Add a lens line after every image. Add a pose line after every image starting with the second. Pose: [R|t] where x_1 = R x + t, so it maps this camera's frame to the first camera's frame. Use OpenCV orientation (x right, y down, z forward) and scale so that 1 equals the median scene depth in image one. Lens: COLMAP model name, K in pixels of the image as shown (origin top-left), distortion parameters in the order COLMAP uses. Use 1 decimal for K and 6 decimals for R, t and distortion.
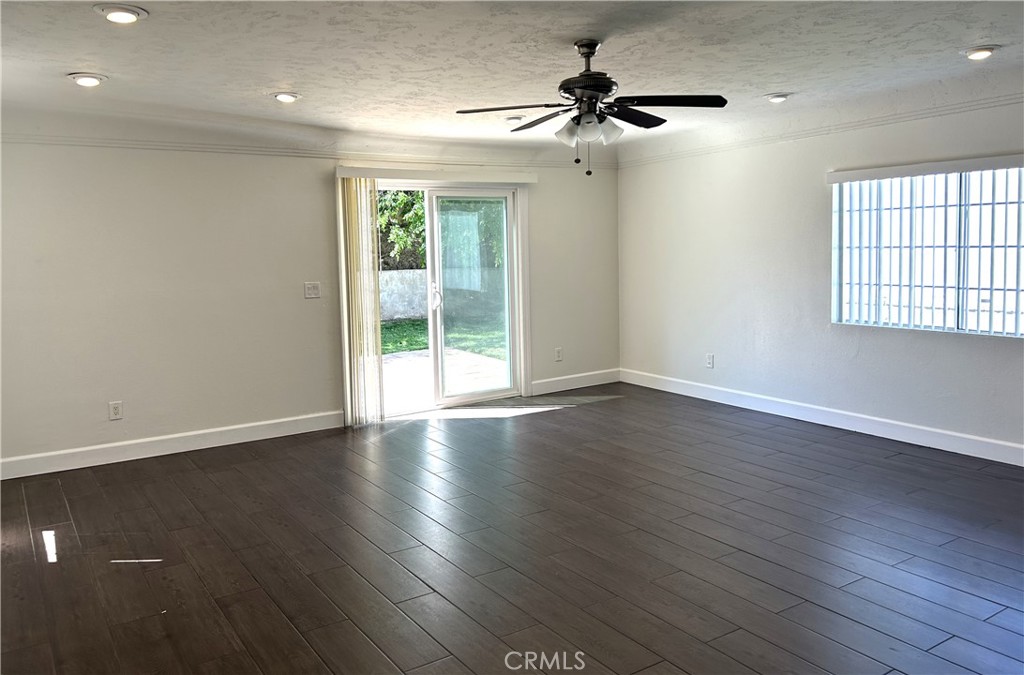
lens RADIAL K [[784.1, 0, 511.5], [0, 784.1, 342.4], [0, 0, 1]] dist [0.072117, 0.000413]
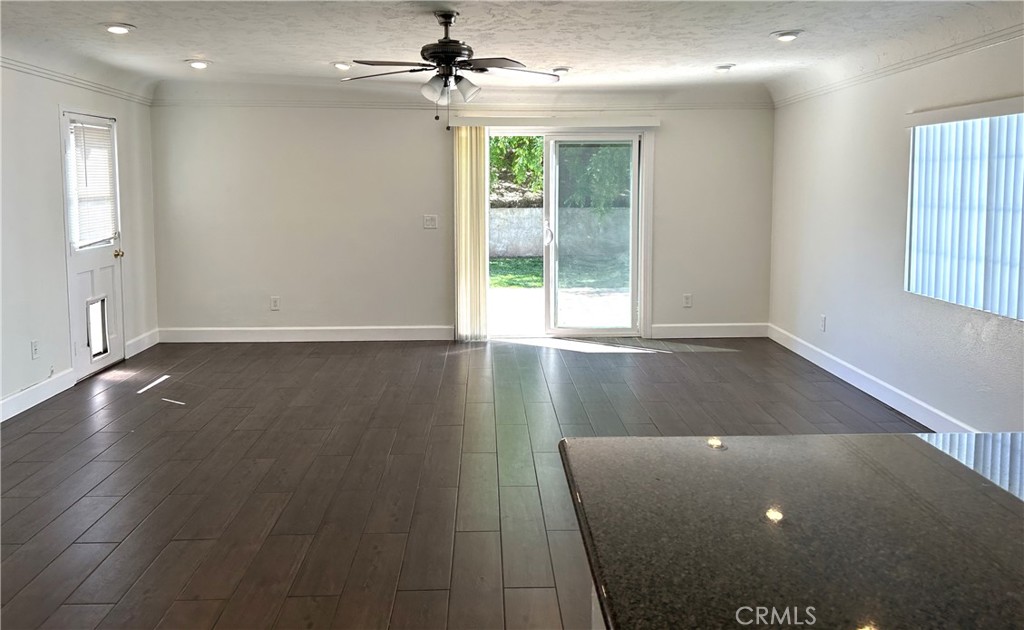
lens RADIAL K [[796.3, 0, 512.7], [0, 796.3, 311.9], [0, 0, 1]] dist [0.059871, -0.000578]
pose [[0.852507, 0.108849, -0.511257, 0.438791], [-0.088303, 0.994011, 0.064387, -0.018271], [0.515203, -0.009745, 0.857013, 0.029629]]
